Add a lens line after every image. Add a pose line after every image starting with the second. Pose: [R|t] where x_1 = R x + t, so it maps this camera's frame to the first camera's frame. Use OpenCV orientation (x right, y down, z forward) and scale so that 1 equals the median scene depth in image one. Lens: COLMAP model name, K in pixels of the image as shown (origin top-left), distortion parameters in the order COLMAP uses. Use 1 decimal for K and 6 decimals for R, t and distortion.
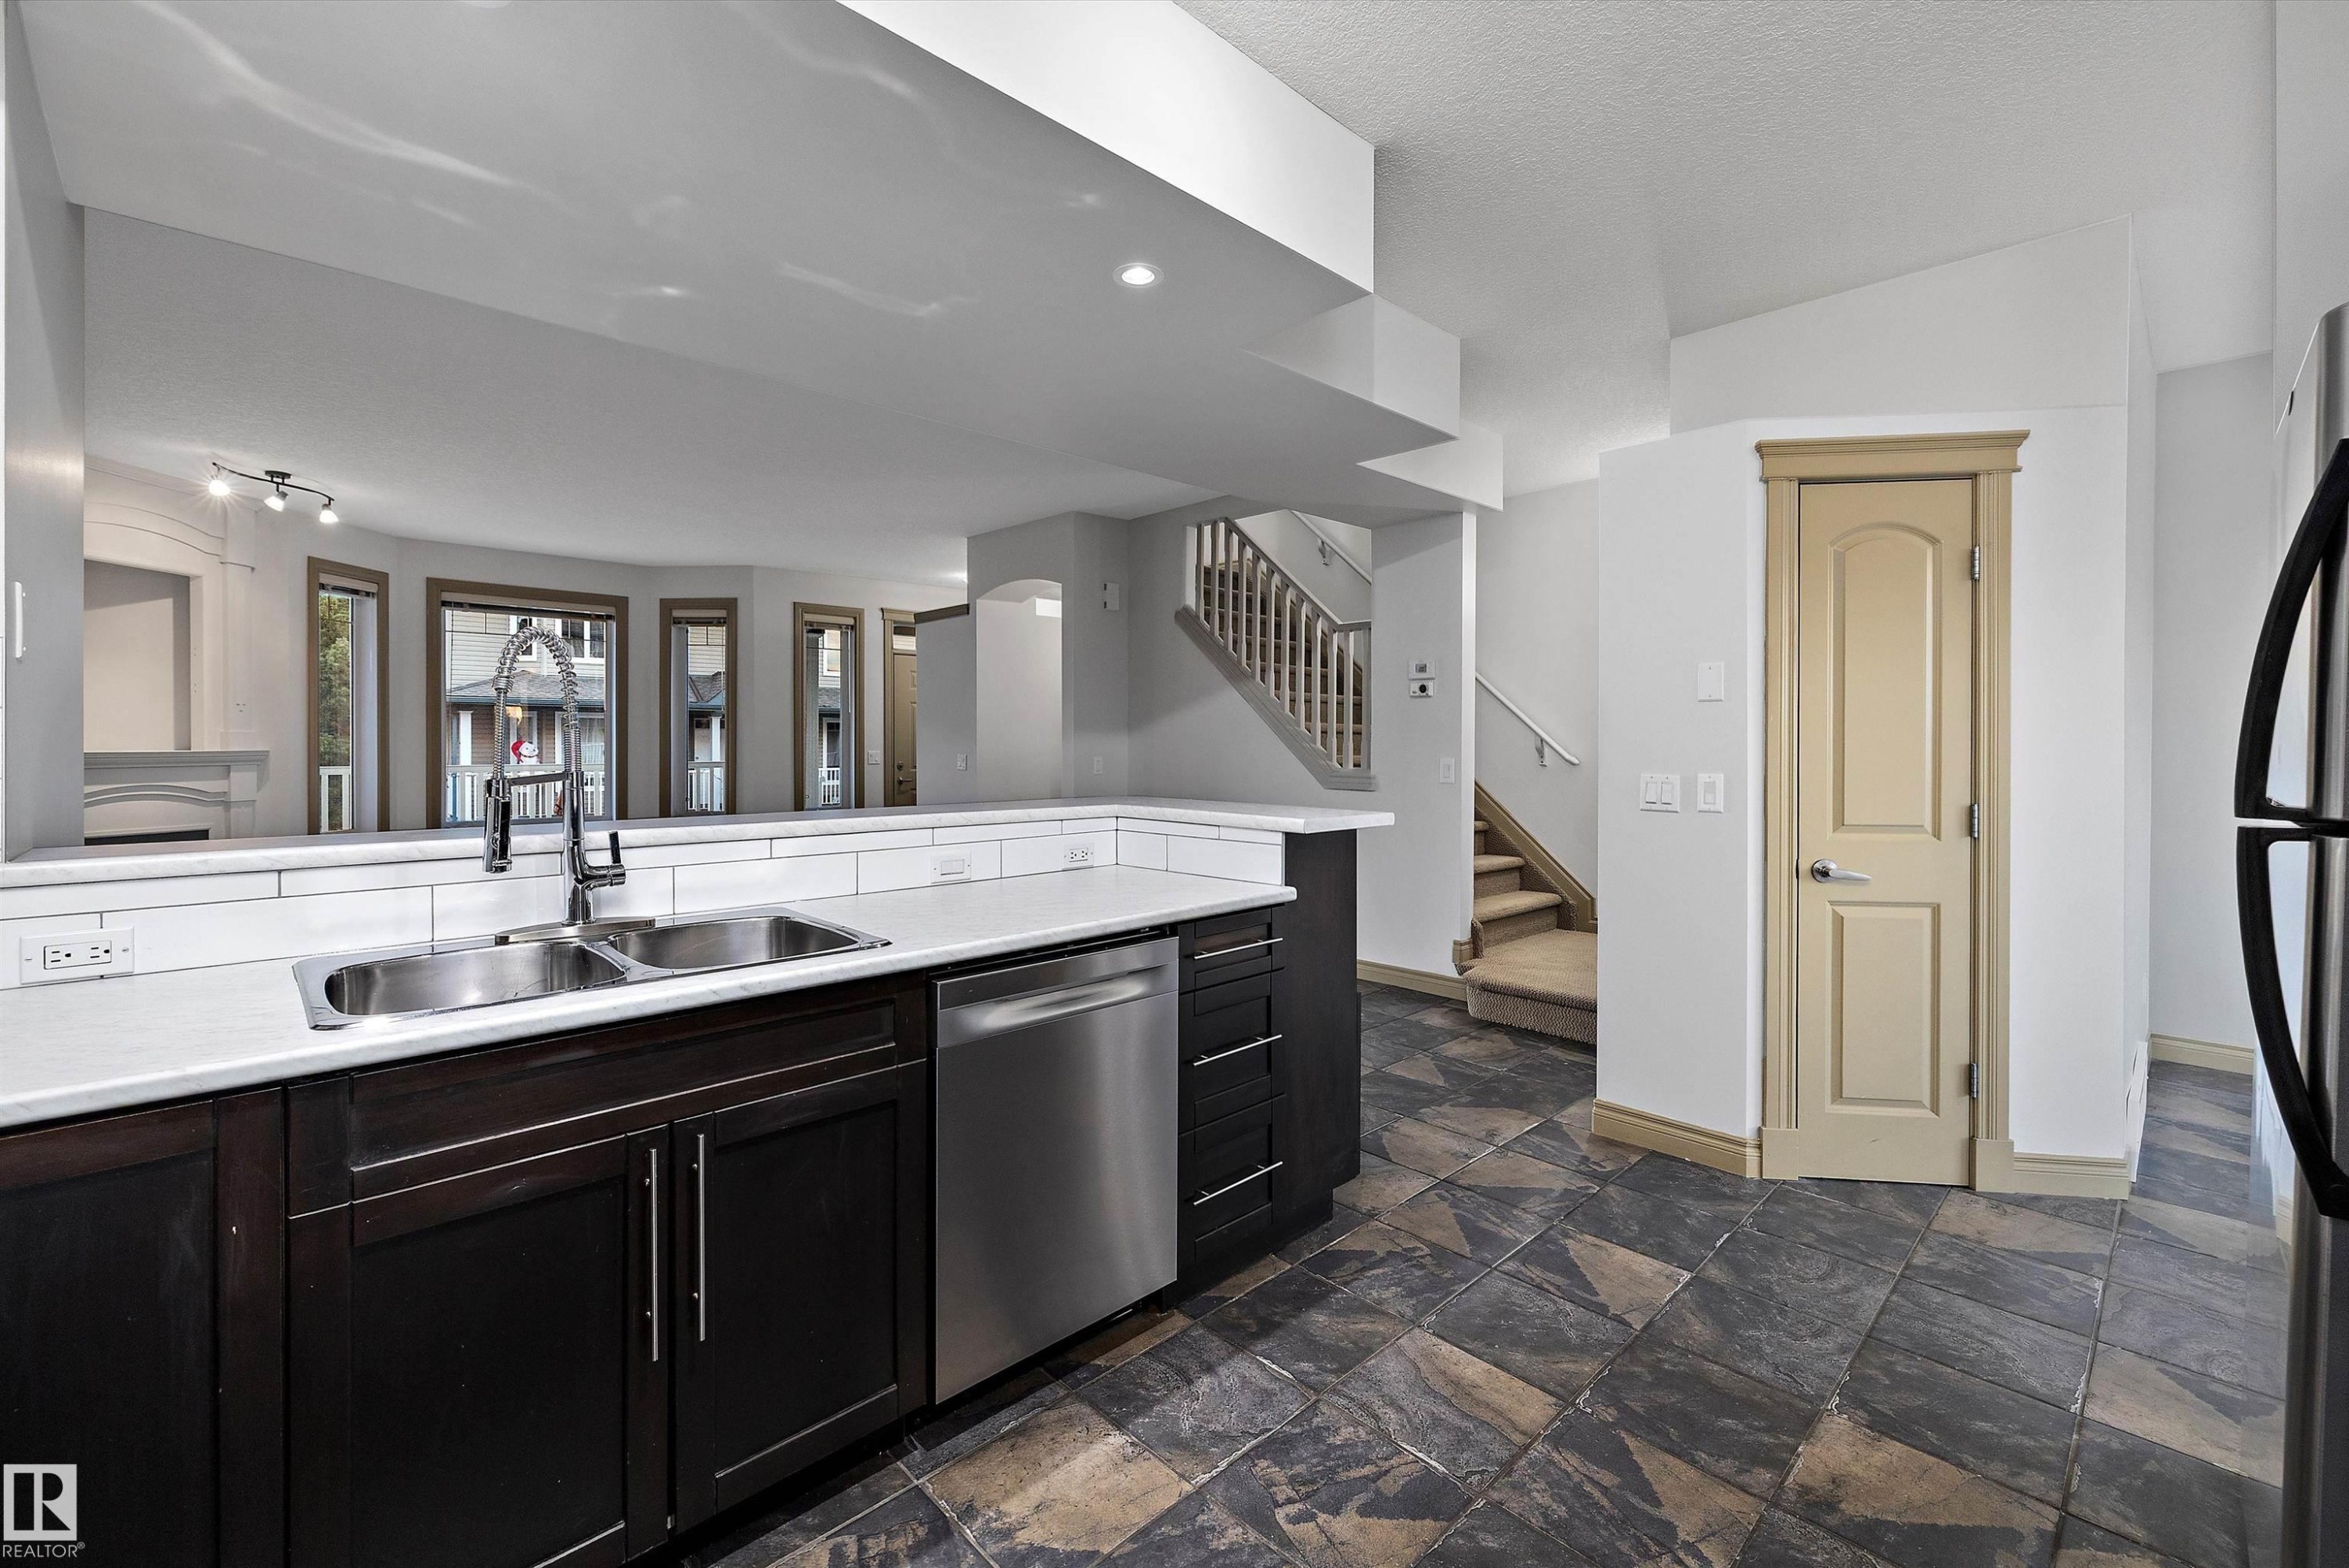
lens RADIAL K [[990.3, 0, 1162.5], [0, 990.3, 753.4], [0, 0, 1]] dist [0.000125, -0.000824]
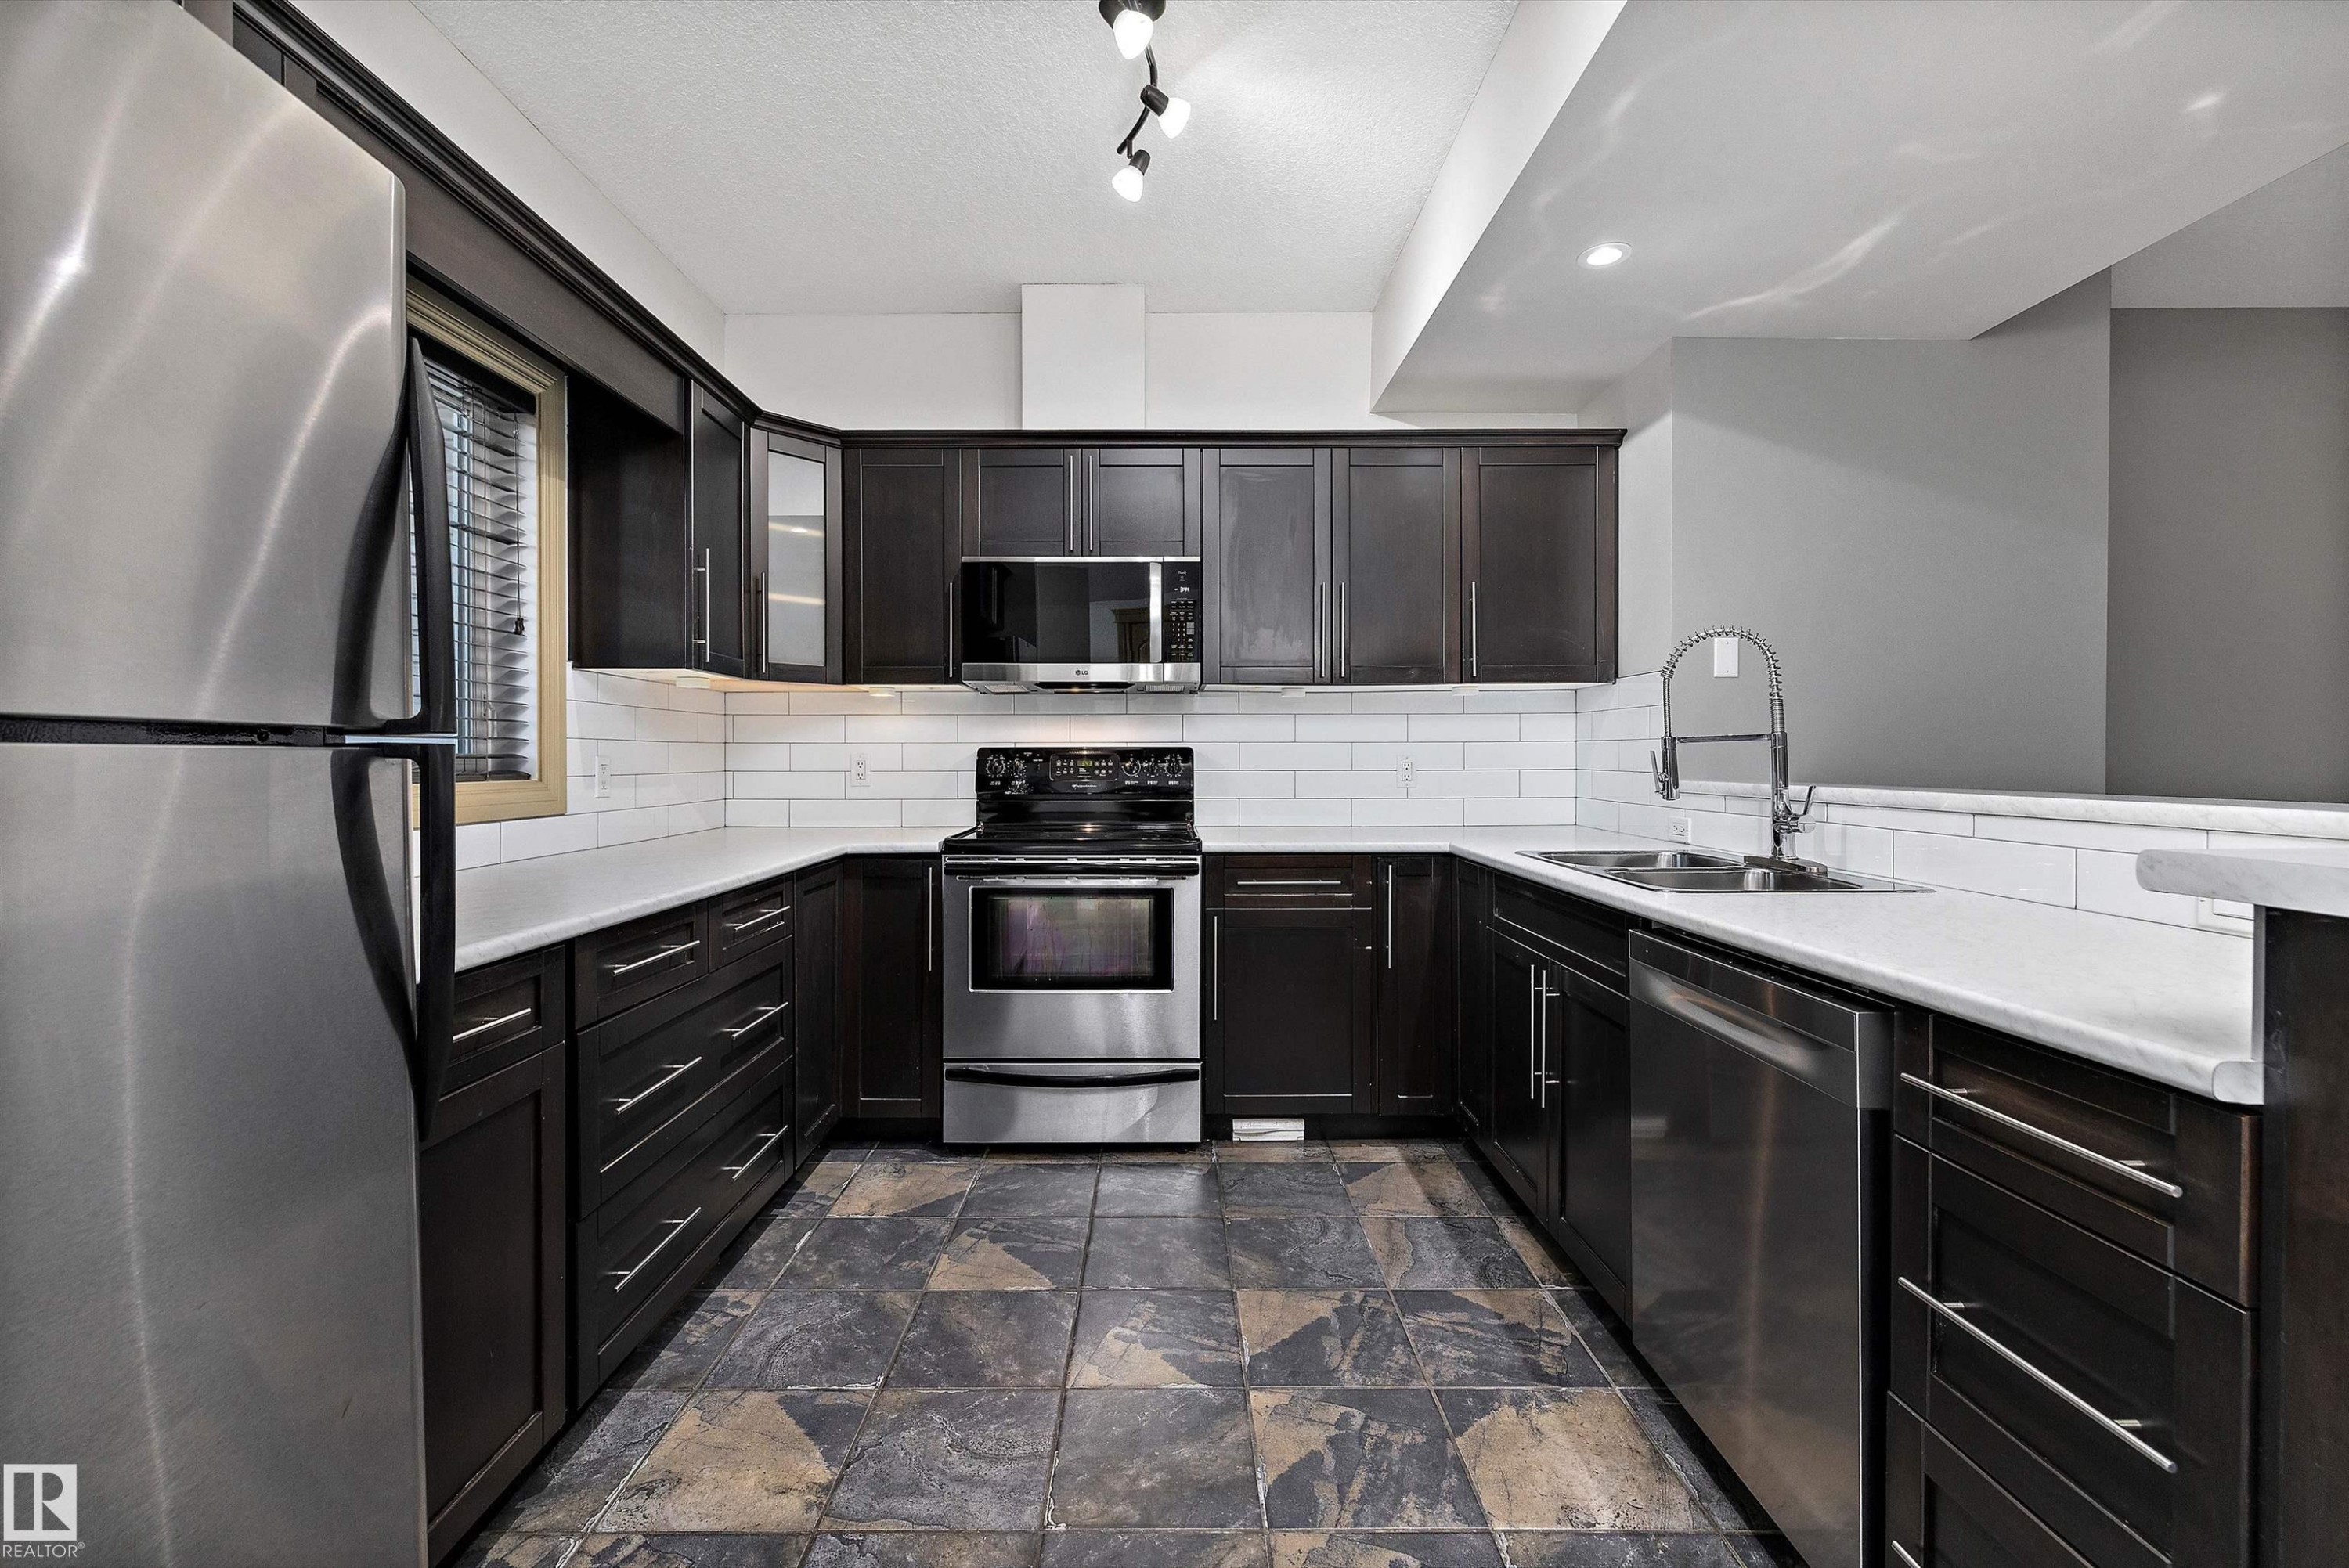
lens RADIAL K [[990.3, 0, 1156.7], [0, 990.3, 765.2], [0, 0, 1]] dist [0.000125, -0.000824]
pose [[-0.694726, 0.003920, -0.719264, 0.635060], [-0.008628, 0.999868, 0.013783, 0.036912], [0.719223, 0.015781, -0.694600, 1.008102]]
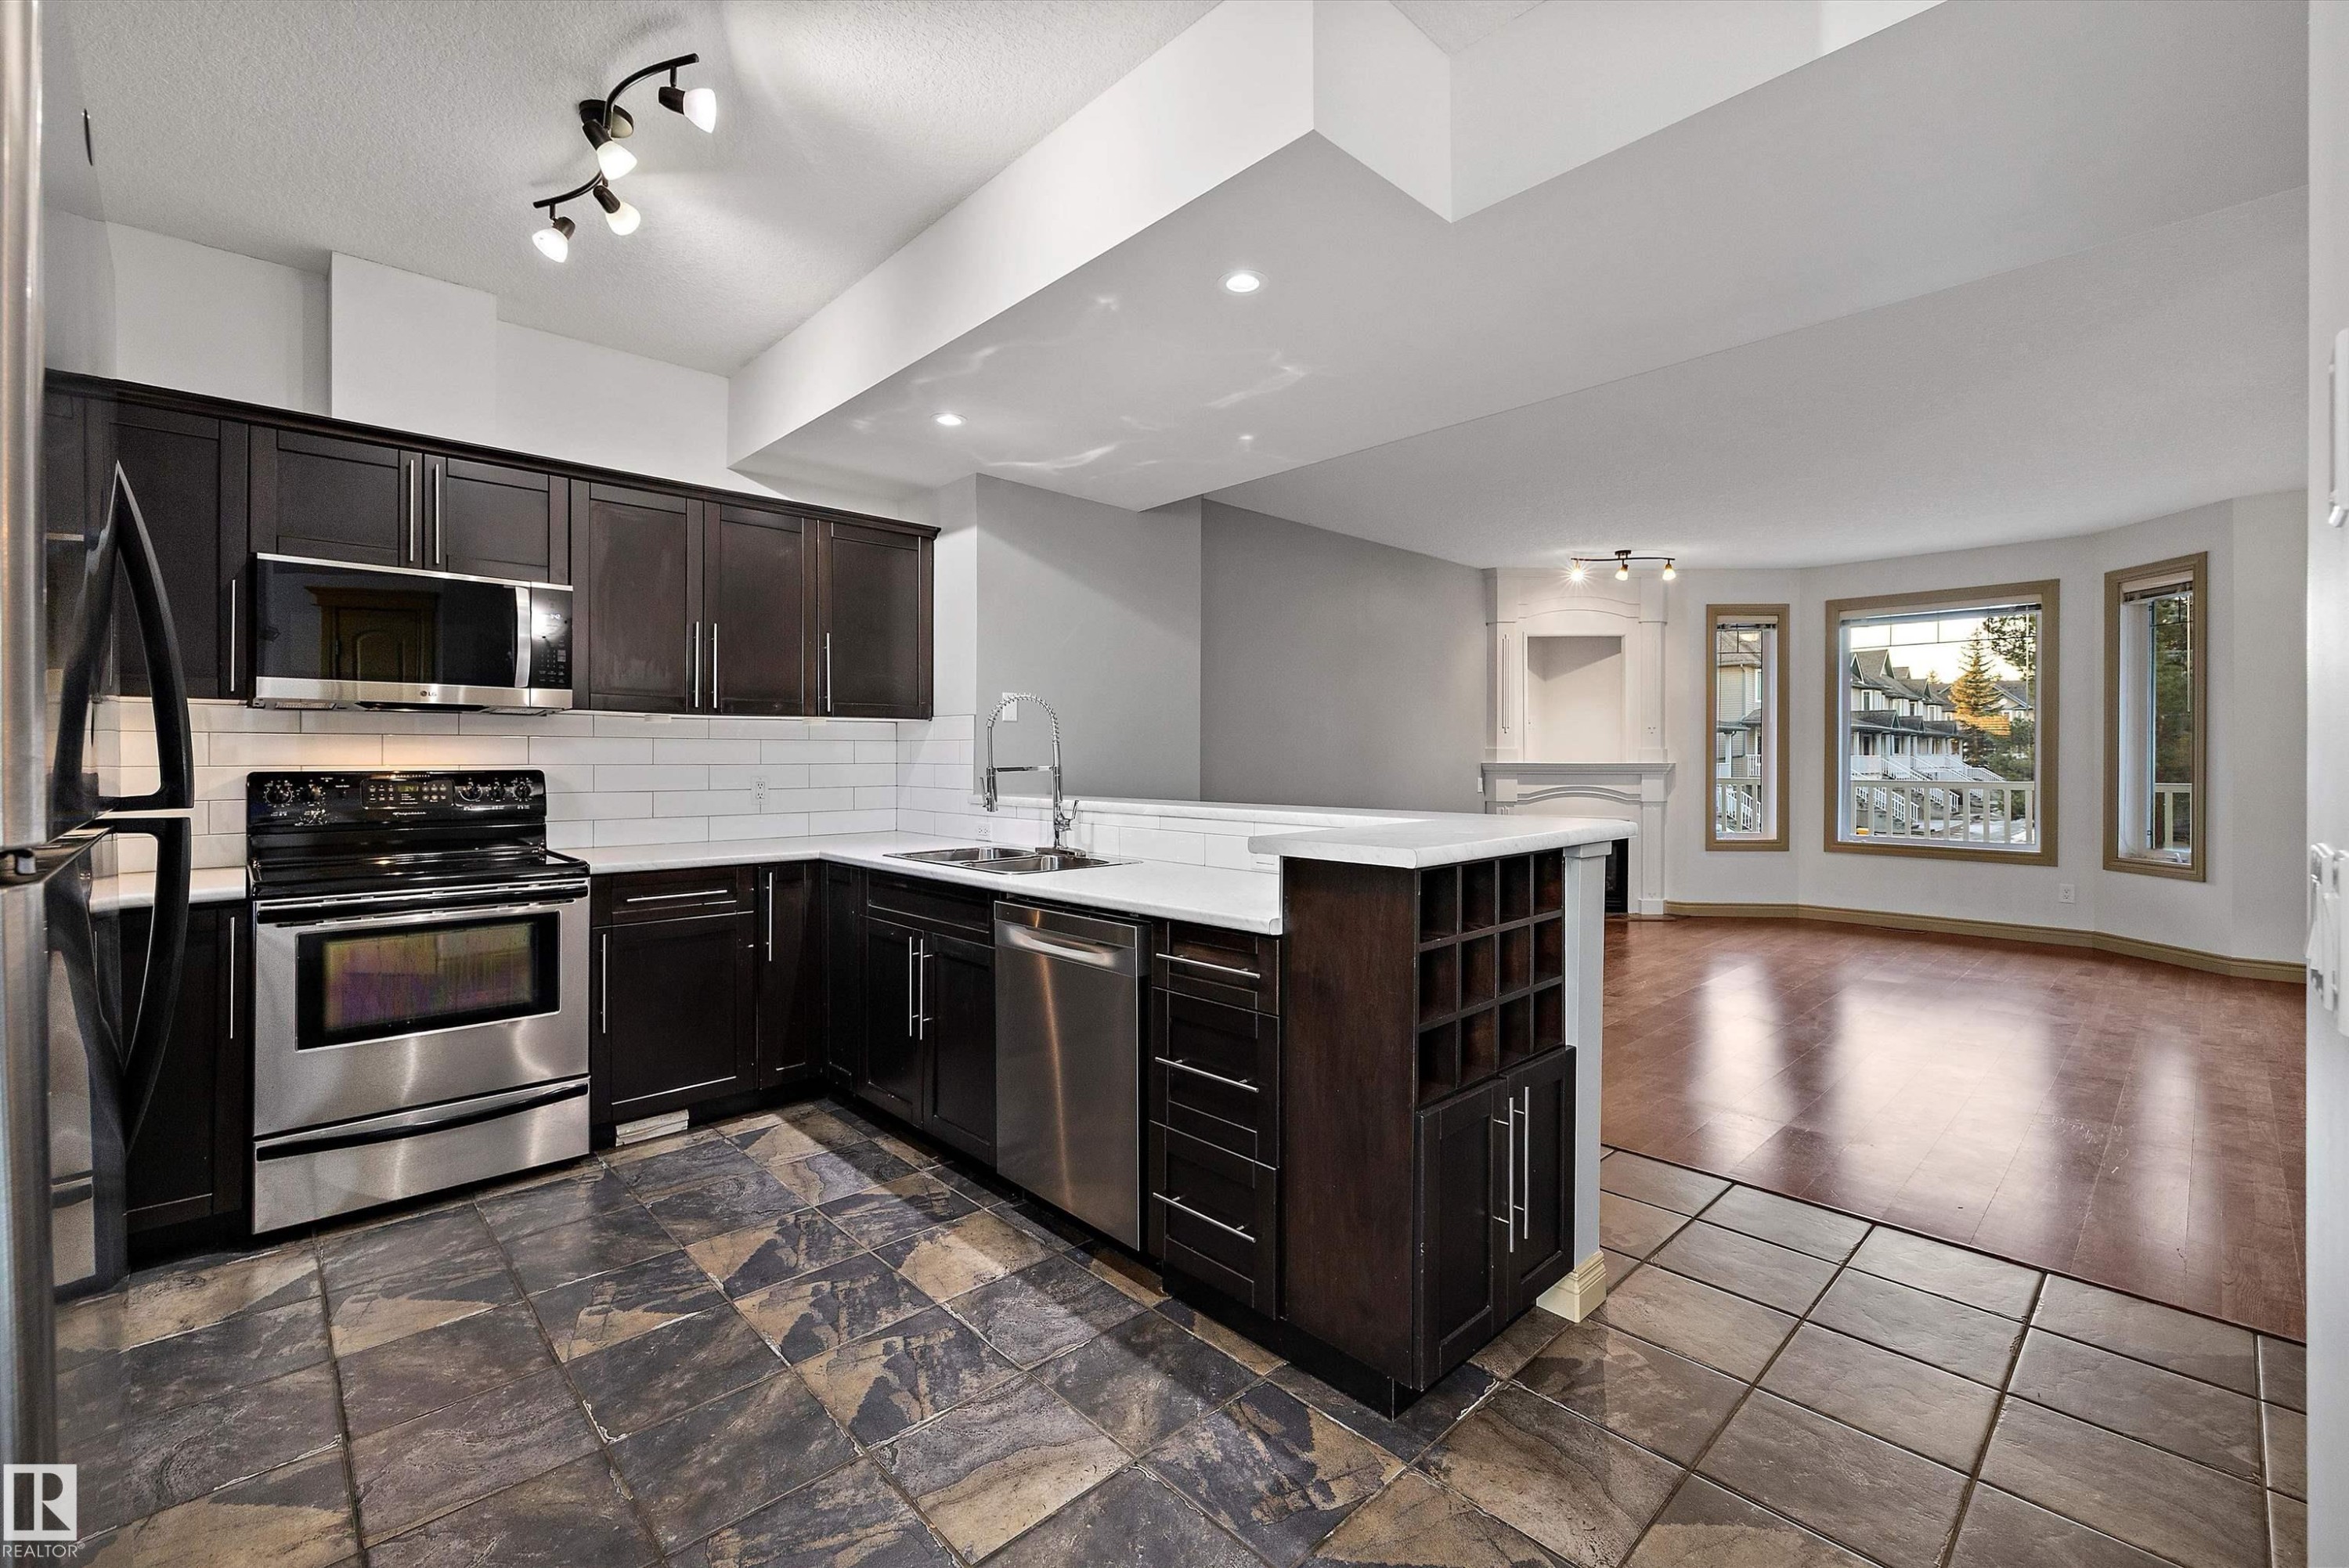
lens RADIAL K [[990.3, 0, 1166.6], [0, 990.3, 759.1], [0, 0, 1]] dist [0.000125, -0.000824]
pose [[-0.011338, -0.002139, -0.999933, 0.993325], [-0.012008, 0.999926, -0.002002, 0.004775], [0.999864, 0.011985, -0.011363, 0.954580]]
